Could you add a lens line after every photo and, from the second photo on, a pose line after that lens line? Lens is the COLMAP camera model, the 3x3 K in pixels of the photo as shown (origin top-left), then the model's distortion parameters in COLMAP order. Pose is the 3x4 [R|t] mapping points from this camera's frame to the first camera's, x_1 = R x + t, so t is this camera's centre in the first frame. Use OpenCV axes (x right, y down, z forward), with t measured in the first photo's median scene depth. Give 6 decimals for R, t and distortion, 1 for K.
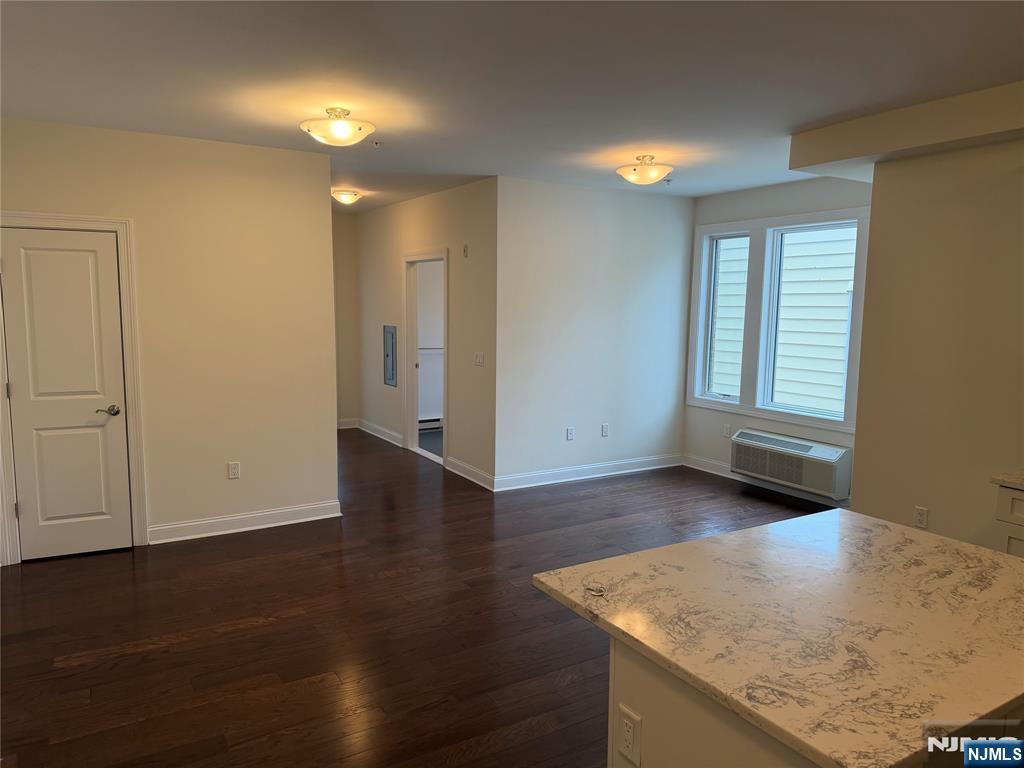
lens RADIAL K [[705.9, 0, 508.5], [0, 705.9, 383.9], [0, 0, 1]] dist [0.045658, -0.059472]
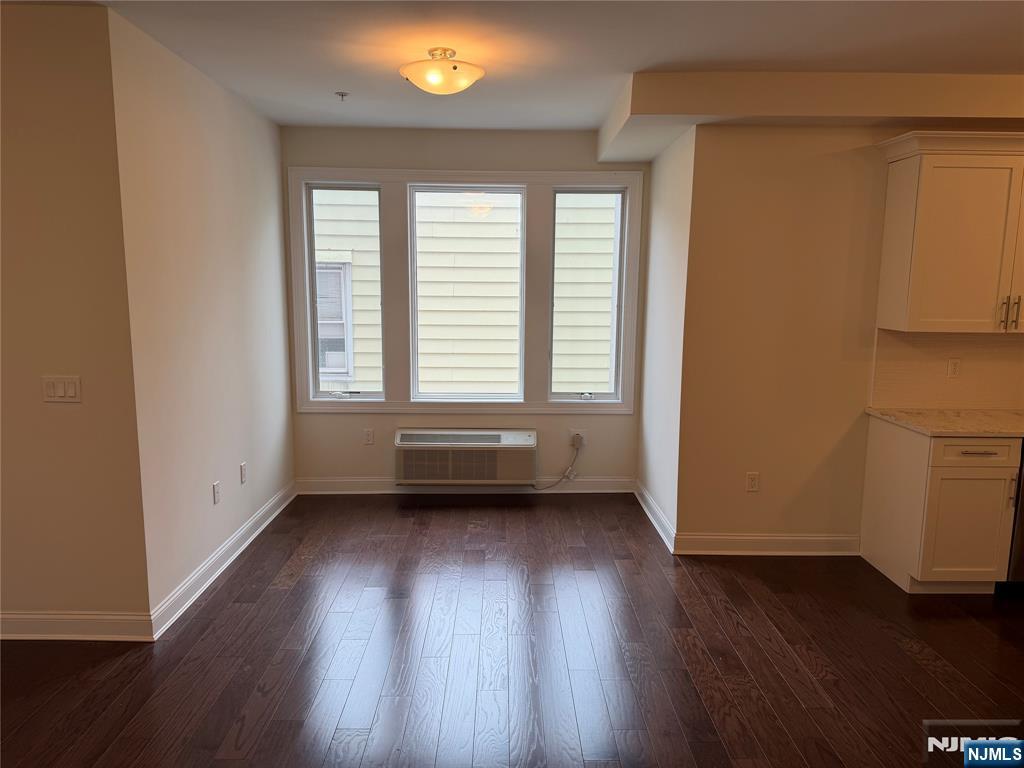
lens RADIAL K [[705.9, 0, 518.8], [0, 705.9, 388.8], [0, 0, 1]] dist [0.045658, -0.059472]
pose [[0.503437, -0.136420, 0.853195, -0.392158], [0.094713, 0.990220, 0.102443, -0.073735], [-0.858825, 0.029235, 0.511434, 0.635018]]
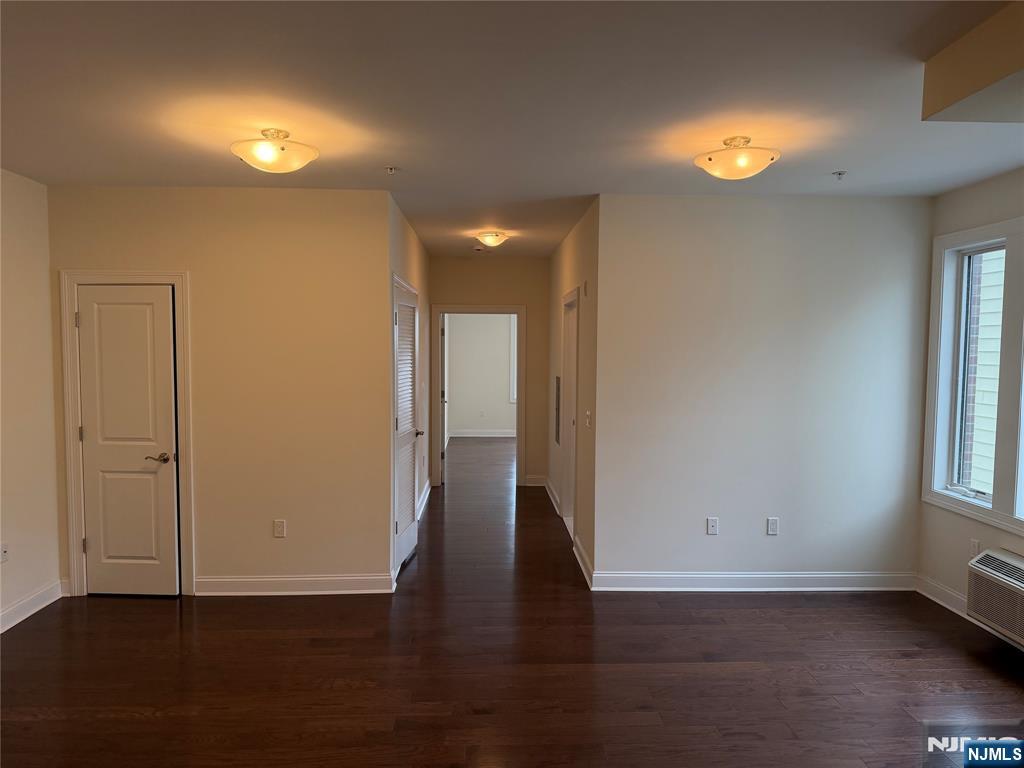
lens RADIAL K [[705.9, 0, 502.5], [0, 705.9, 385.3], [0, 0, 1]] dist [0.045658, -0.059472]
pose [[0.874967, 0.018731, -0.483820, 0.346864], [-0.051143, 0.997237, -0.053881, -0.034922], [0.481474, 0.071888, 0.873507, 0.320140]]
